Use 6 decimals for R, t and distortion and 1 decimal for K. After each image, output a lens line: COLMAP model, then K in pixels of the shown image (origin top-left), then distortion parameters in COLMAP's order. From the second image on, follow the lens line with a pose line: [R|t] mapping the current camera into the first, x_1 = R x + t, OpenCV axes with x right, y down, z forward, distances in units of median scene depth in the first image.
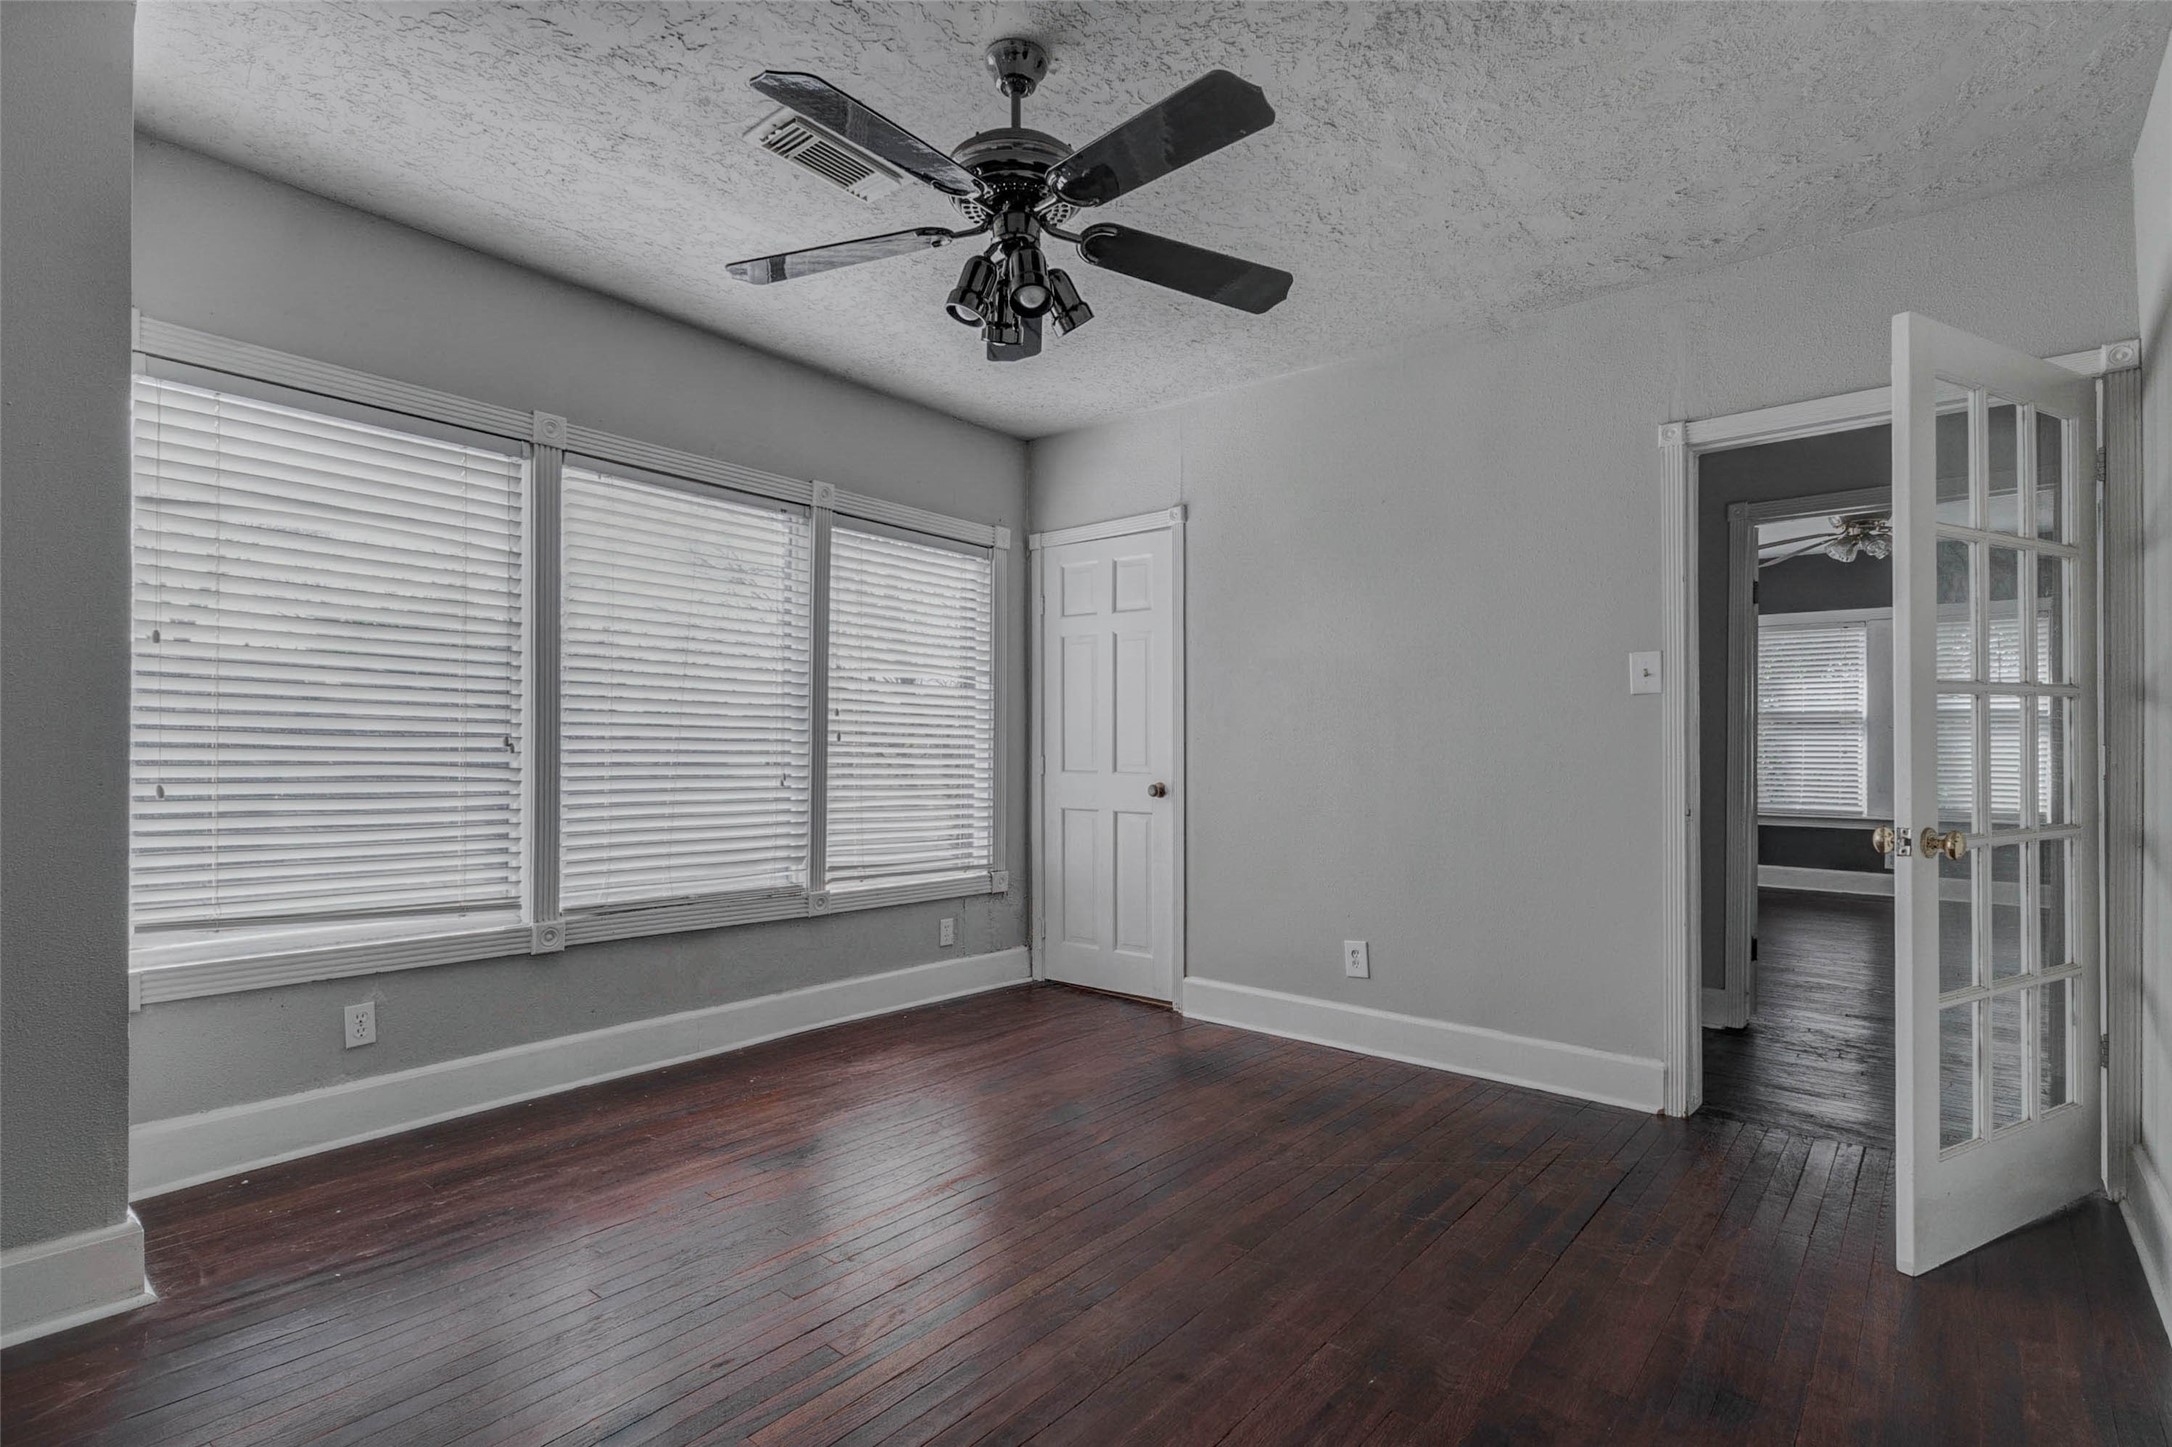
lens RADIAL K [[1043.0, 0, 1085.7], [0, 1043.0, 734.9], [0, 0, 1]] dist [0.002666, 0.000210]
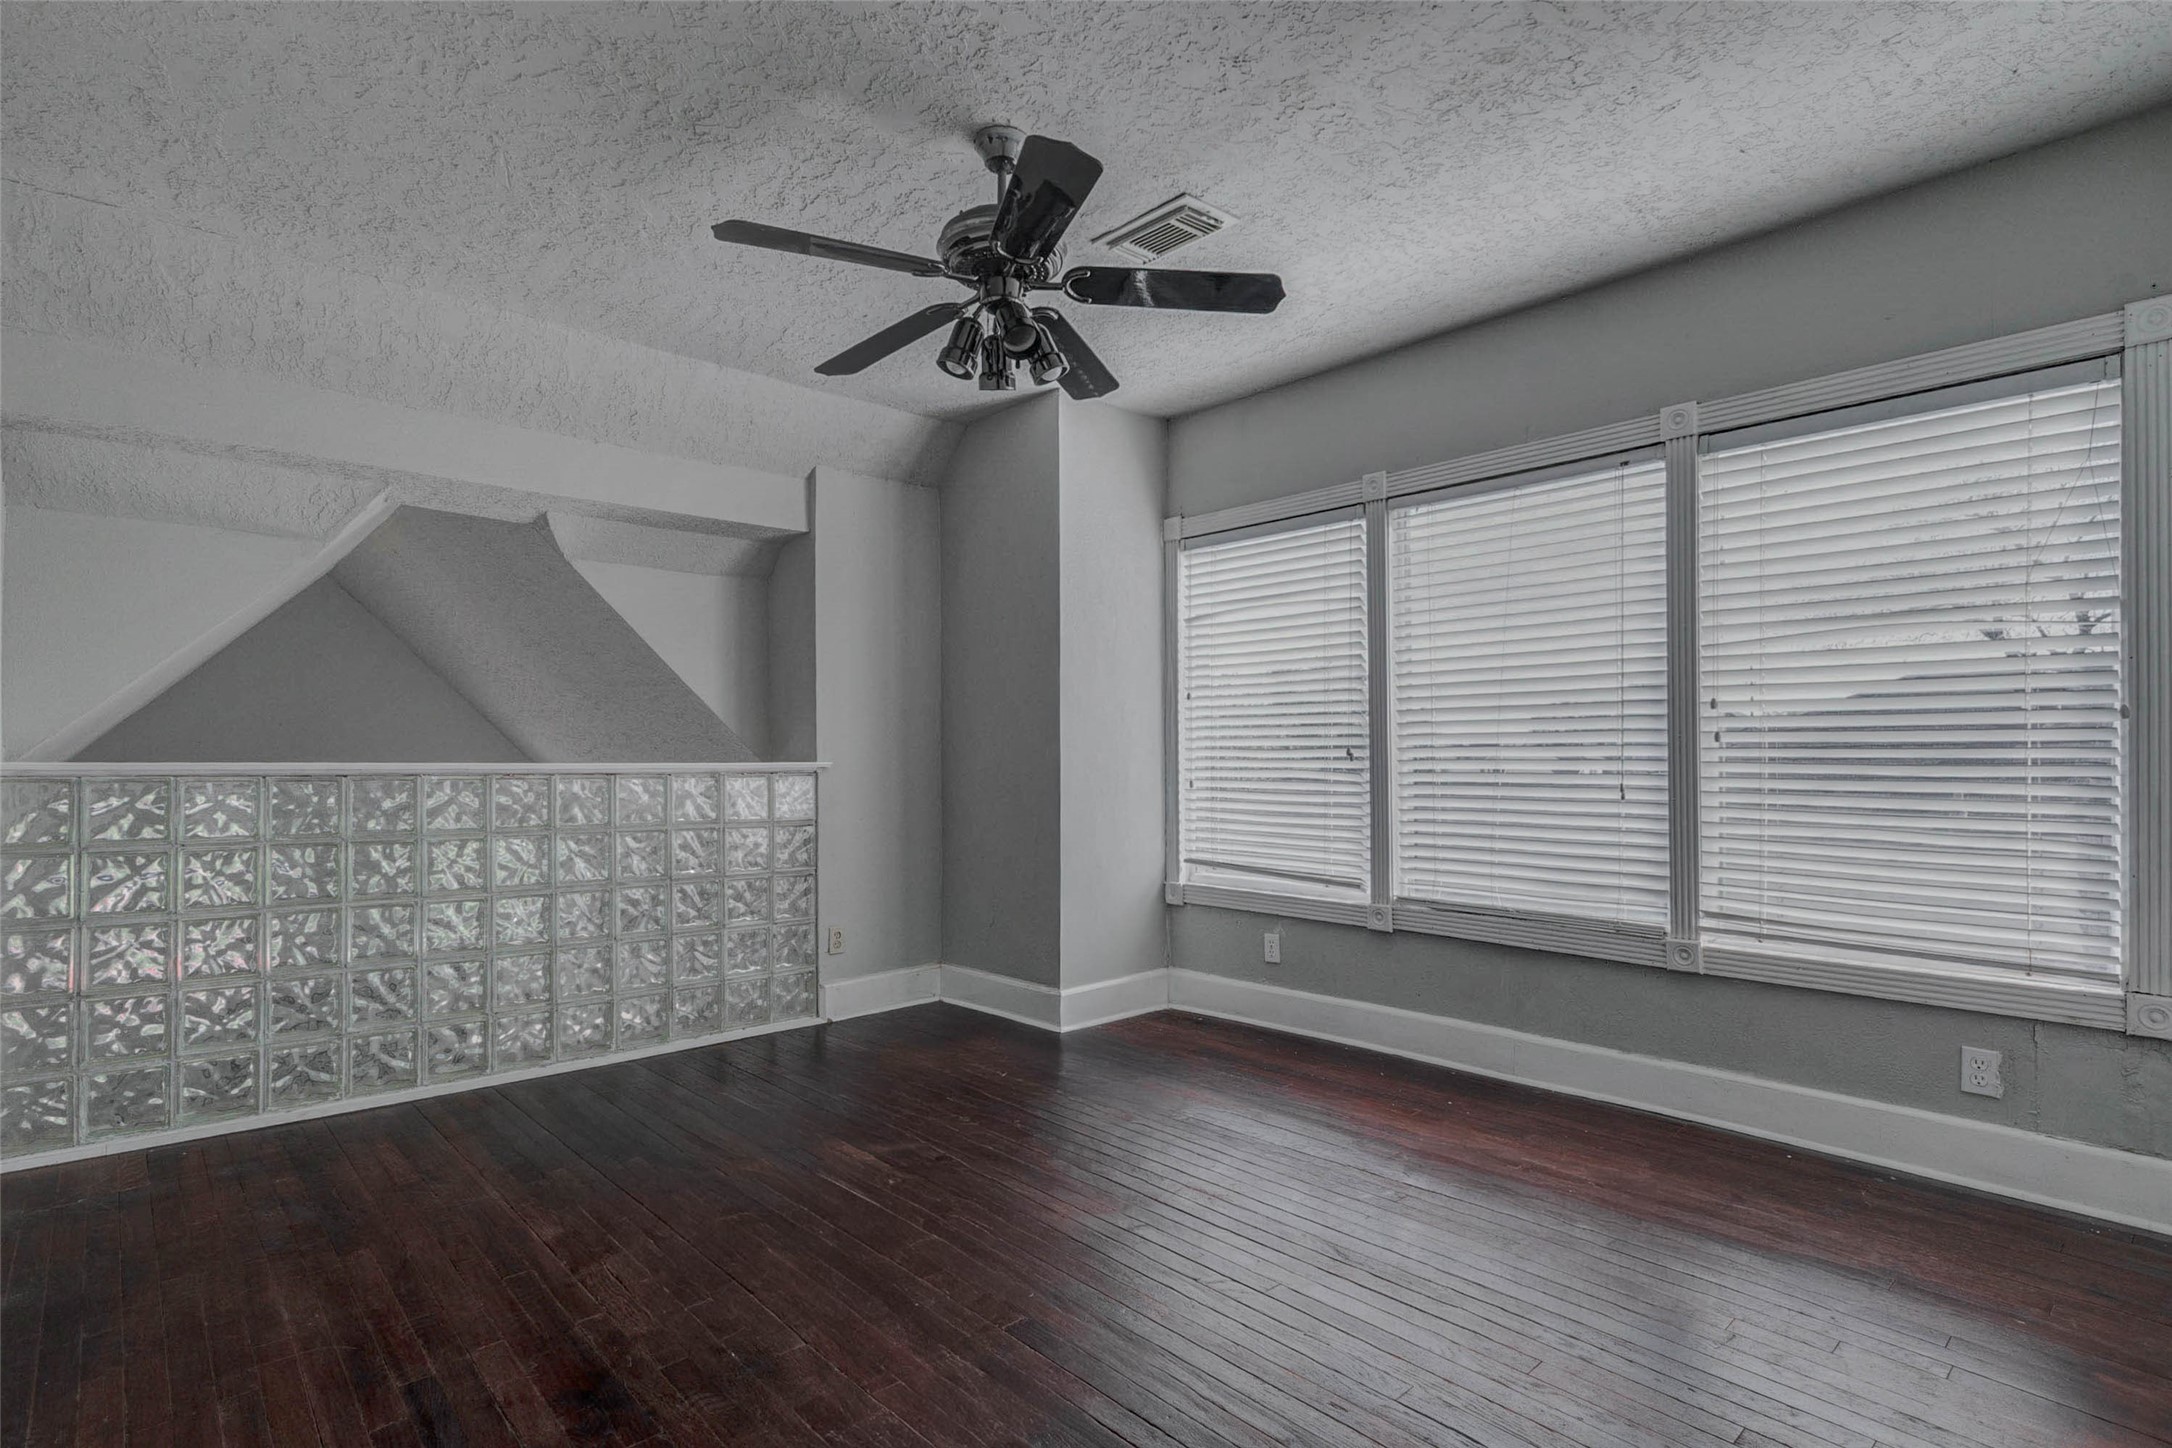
lens RADIAL K [[1043.0, 0, 1091.5], [0, 1043.0, 762.5], [0, 0, 1]] dist [0.002666, 0.000210]
pose [[-0.119242, -0.009909, -0.992816, 0.622712], [0.012359, 0.999858, -0.011463, 0.025859], [0.992788, -0.013637, -0.119103, 0.739290]]
